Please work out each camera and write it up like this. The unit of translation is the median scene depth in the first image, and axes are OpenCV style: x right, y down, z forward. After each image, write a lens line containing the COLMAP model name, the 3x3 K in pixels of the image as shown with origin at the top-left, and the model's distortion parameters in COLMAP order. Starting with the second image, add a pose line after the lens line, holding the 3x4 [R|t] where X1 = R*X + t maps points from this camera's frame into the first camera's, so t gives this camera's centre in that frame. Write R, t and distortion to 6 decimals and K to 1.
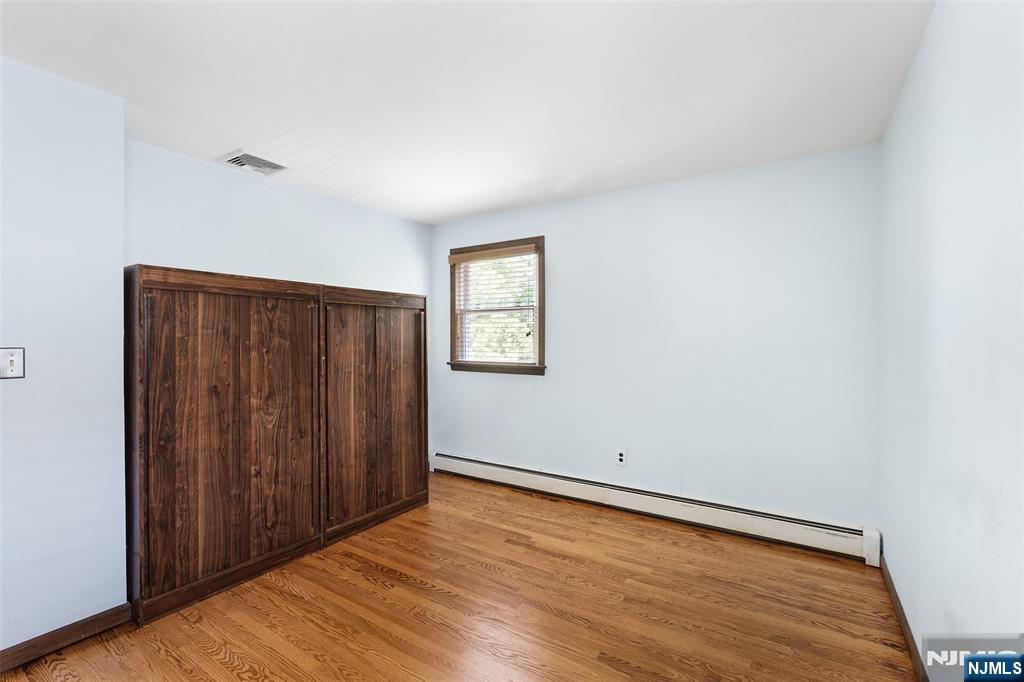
lens RADIAL K [[446.9, 0, 504.3], [0, 446.9, 339.7], [0, 0, 1]] dist [-0.002544, -0.000595]
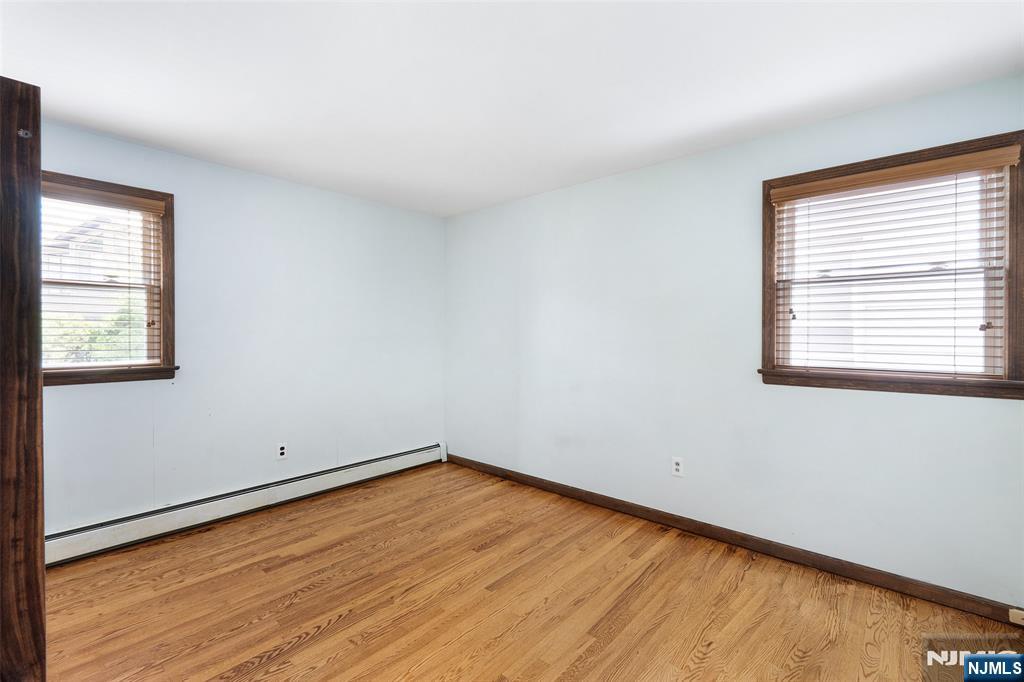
lens RADIAL K [[446.9, 0, 502.3], [0, 446.9, 336.3], [0, 0, 1]] dist [-0.002544, -0.000595]
pose [[0.159297, -0.005879, 0.987213, -0.718890], [-0.000834, 0.999981, 0.006089, 0.003304], [-0.987230, -0.001793, 0.159289, 0.411797]]
